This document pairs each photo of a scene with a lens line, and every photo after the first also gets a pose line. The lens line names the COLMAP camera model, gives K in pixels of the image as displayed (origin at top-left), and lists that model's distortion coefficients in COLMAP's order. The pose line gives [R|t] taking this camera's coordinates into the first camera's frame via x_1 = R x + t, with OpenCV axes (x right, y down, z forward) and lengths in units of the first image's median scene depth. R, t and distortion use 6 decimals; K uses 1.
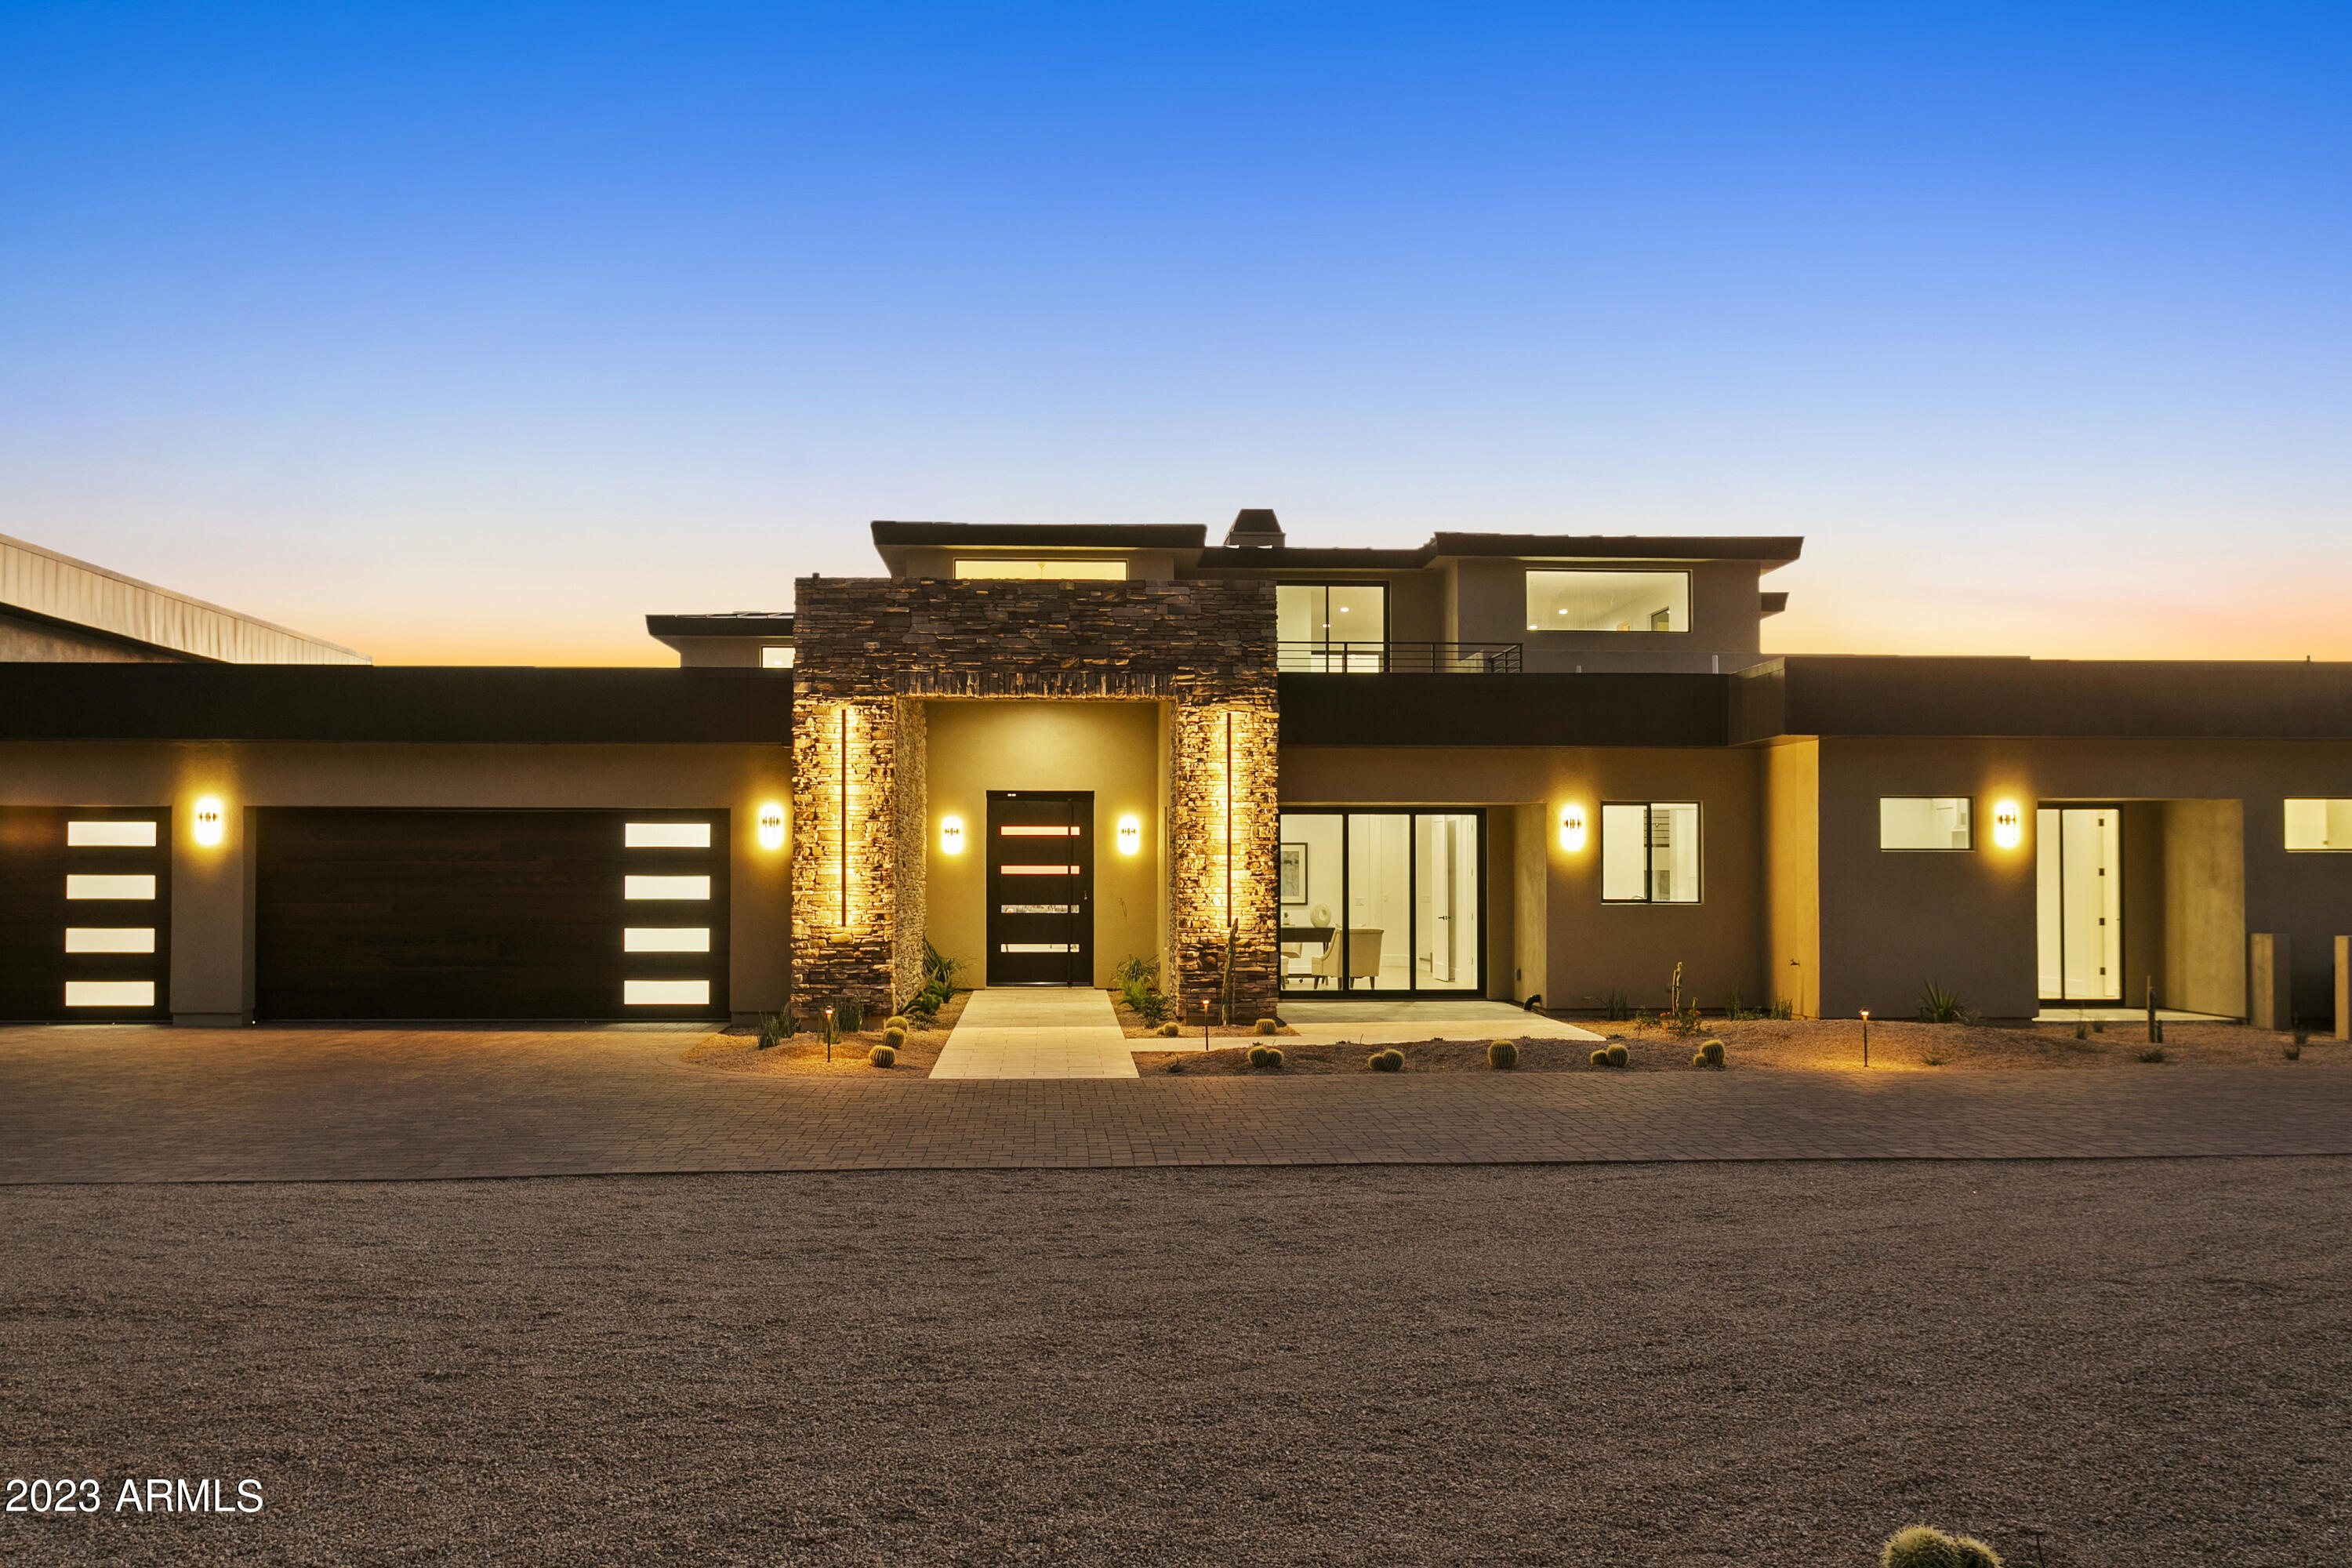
lens RADIAL K [[1912.3, 0, 1187.9], [0, 1912.3, 783.0], [0, 0, 1]] dist [0.005648, 0.018385]
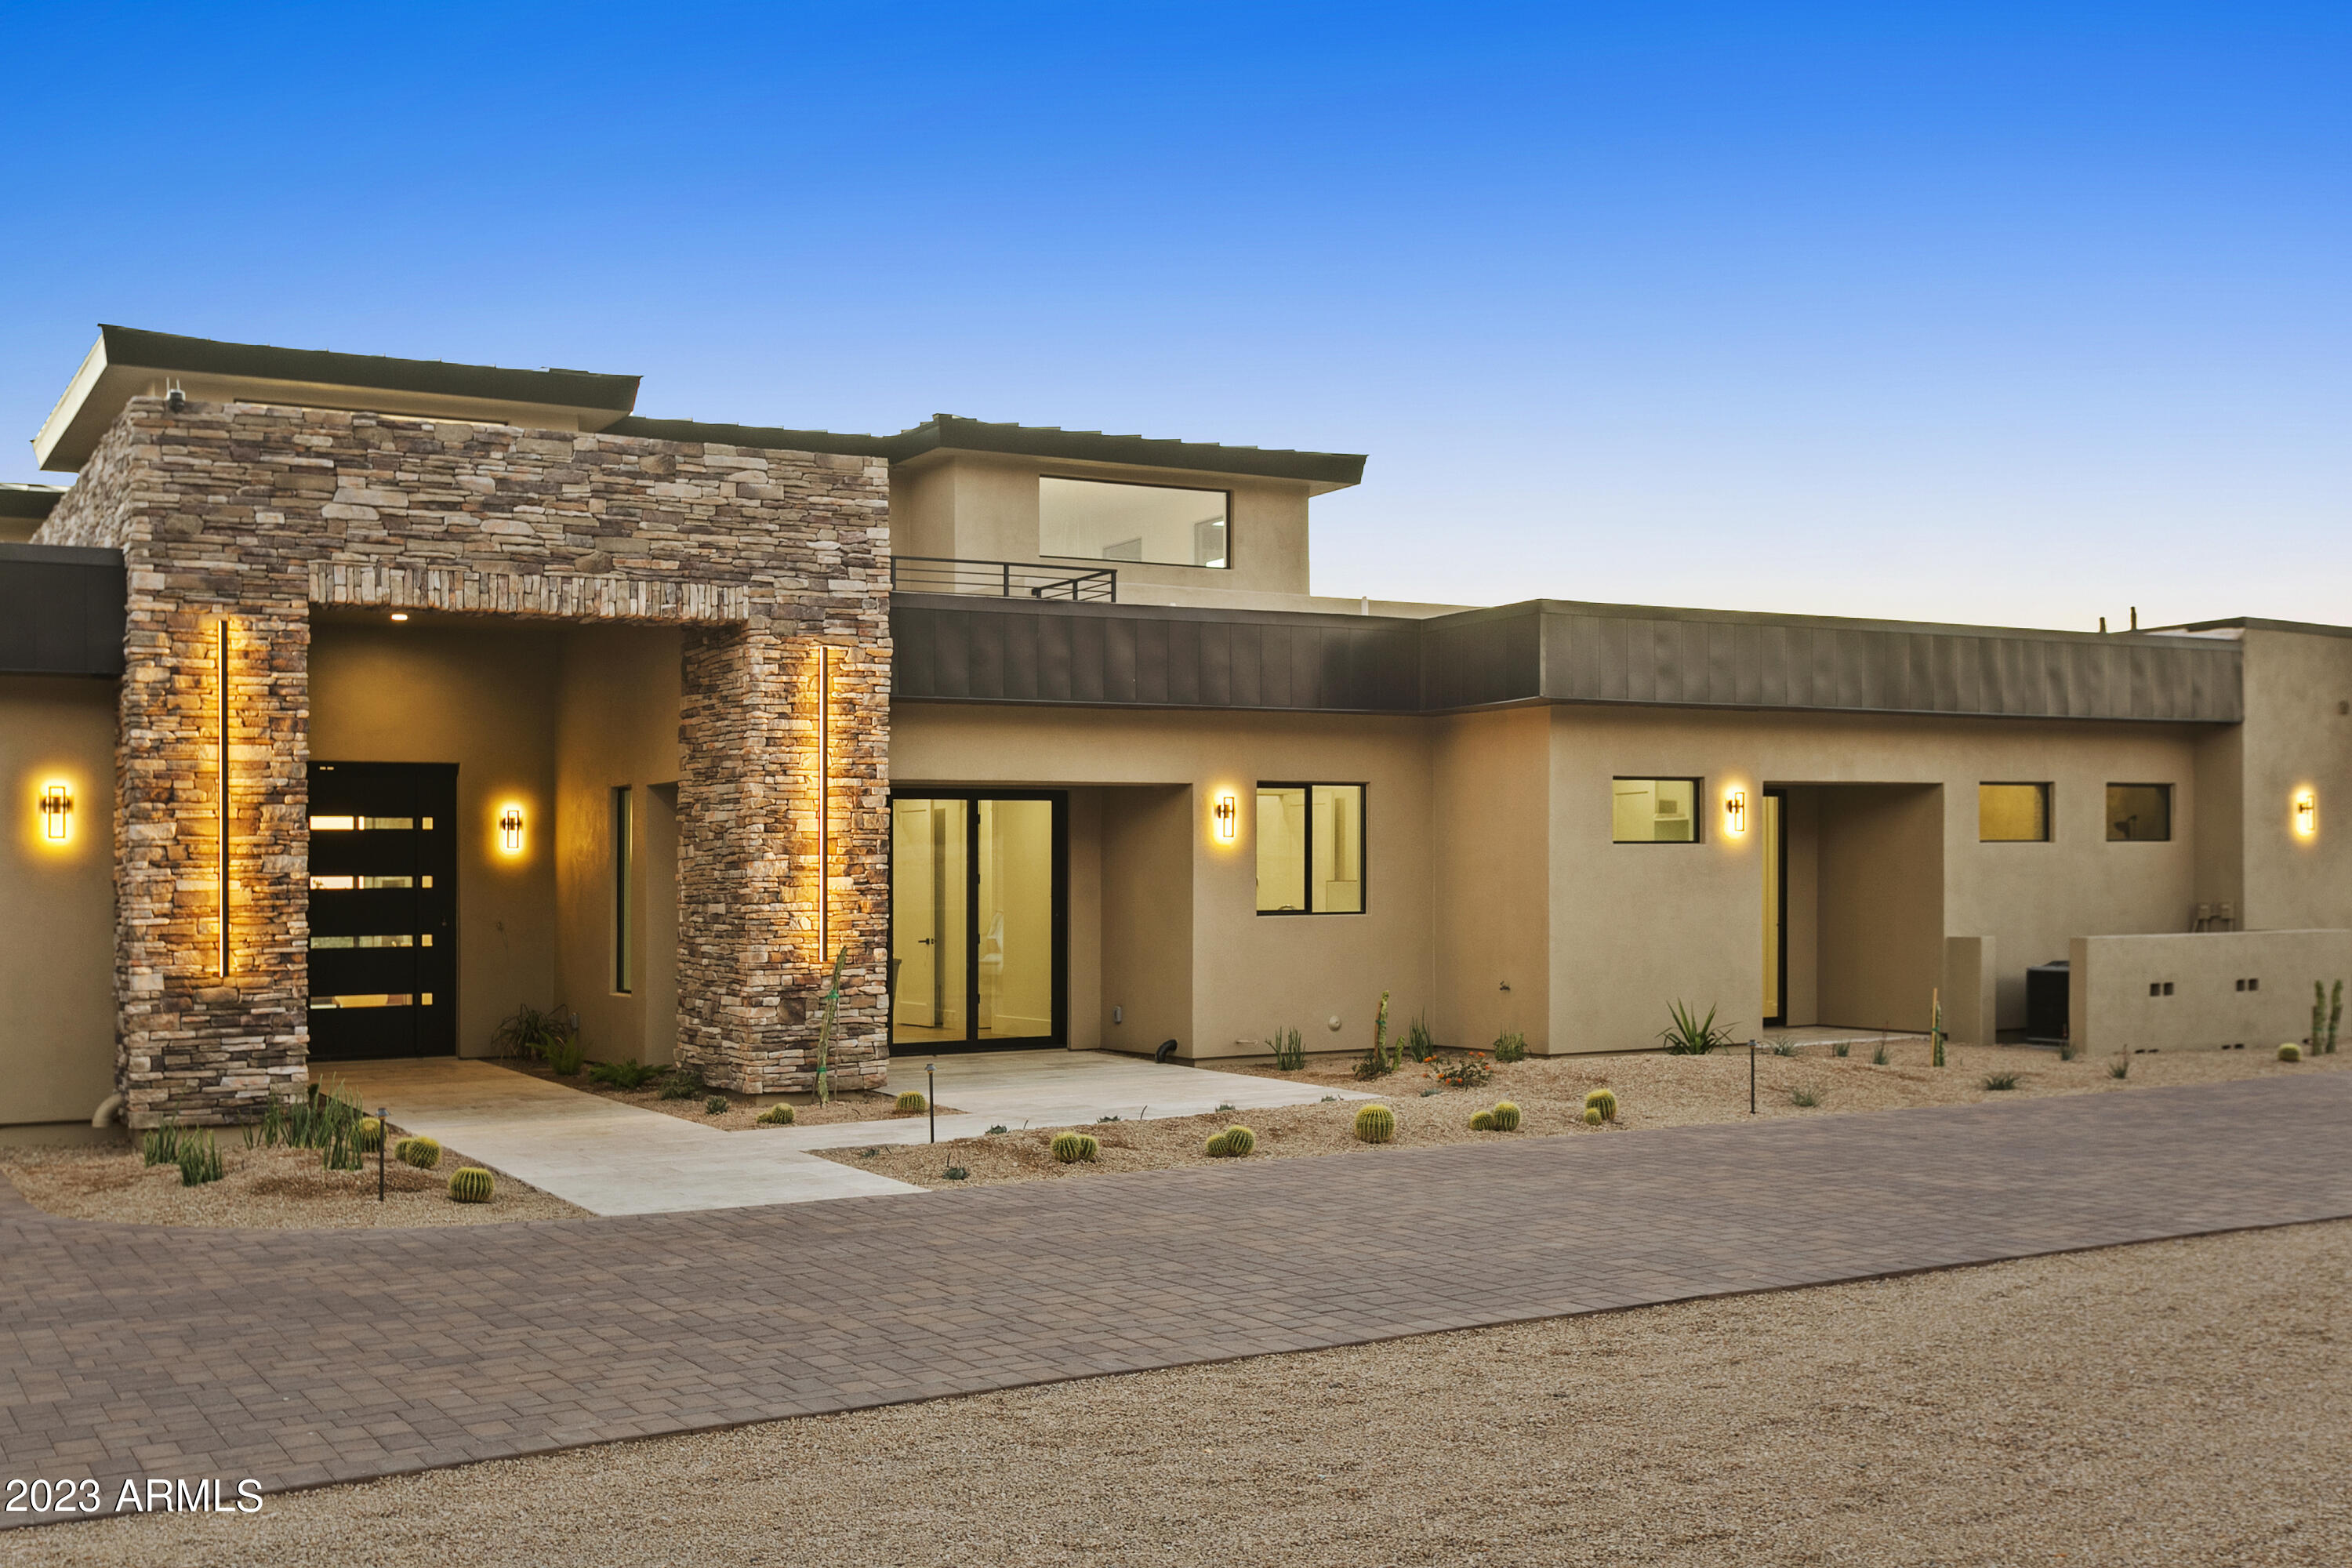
lens RADIAL K [[2395.7, 0, 1210.8], [0, 2395.7, 786.9], [0, 0, 1]] dist [0.019678, 0.000000]
pose [[0.893552, 0.006770, 0.448908, -0.240468], [-0.009881, 0.999941, 0.004587, 0.008053], [-0.448850, -0.008535, 0.893566, 0.171803]]
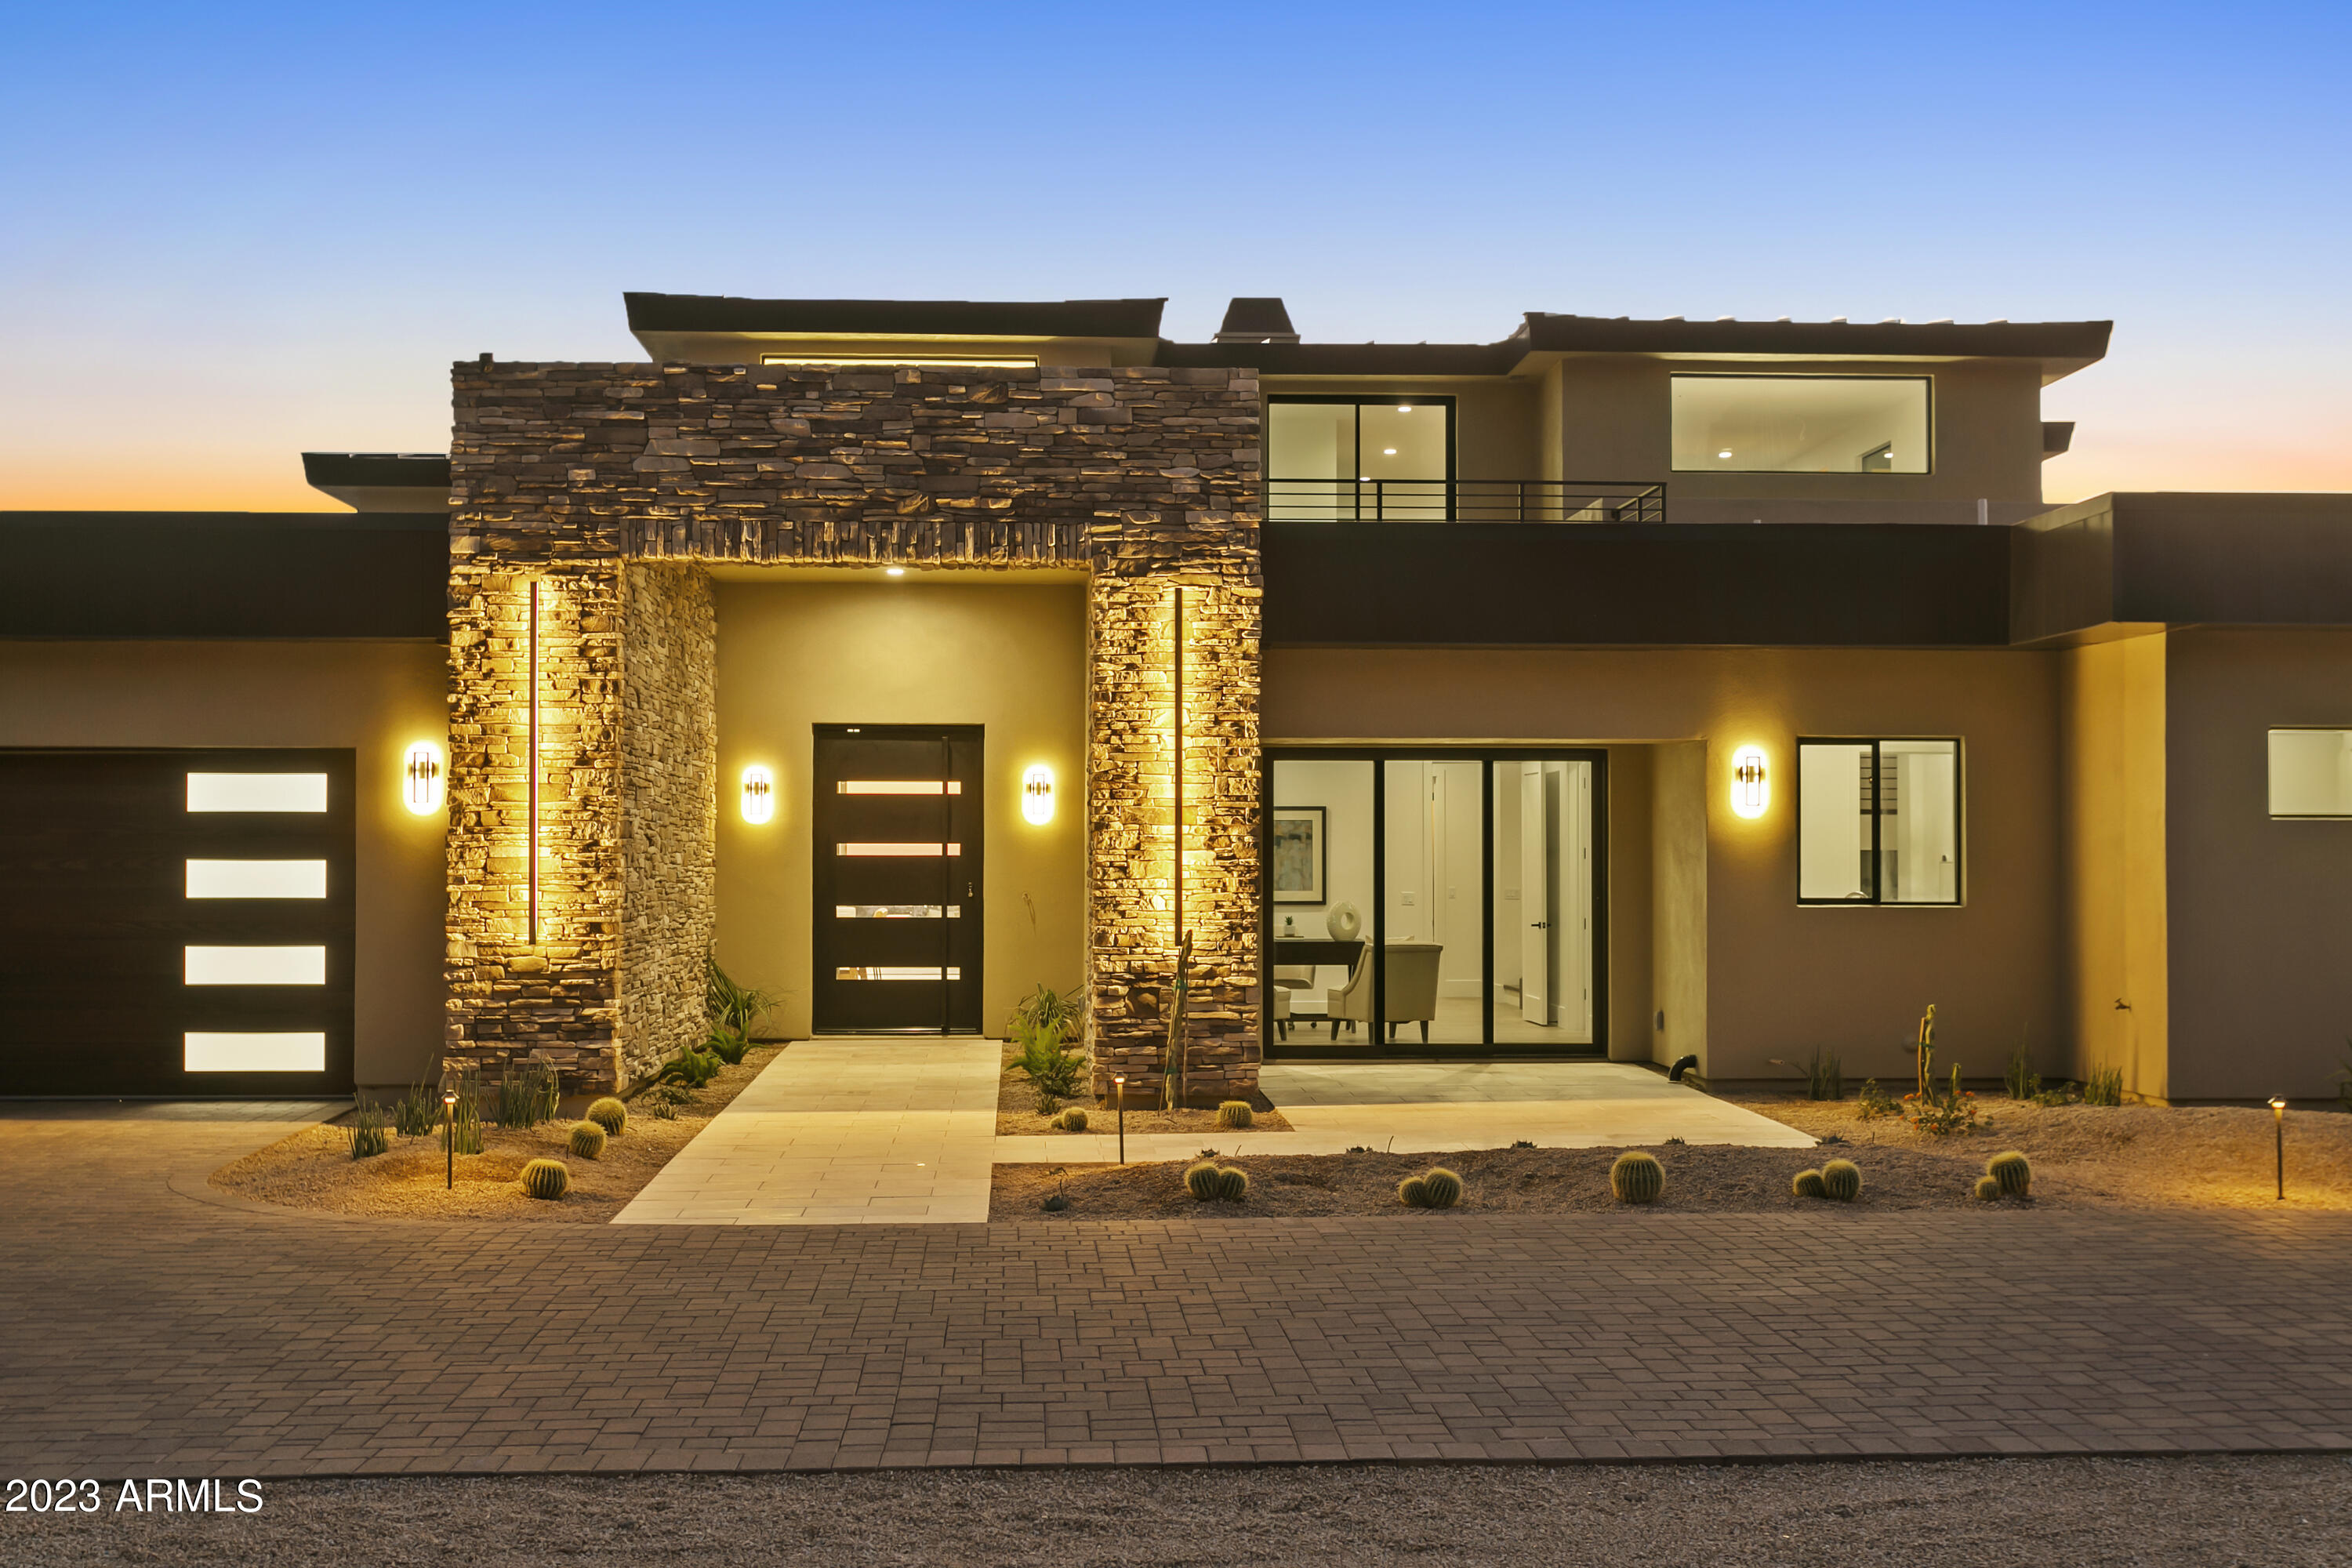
lens RADIAL K [[2595.6, 0, 1187.0], [0, 2595.6, 736.7], [0, 0, 1]] dist [0.015826, 0.000000]
pose [[0.999987, 0.000295, -0.005182, 0.028454], [-0.000282, 0.999997, 0.002624, 0.007818], [0.005182, -0.002623, 0.999983, 0.186211]]
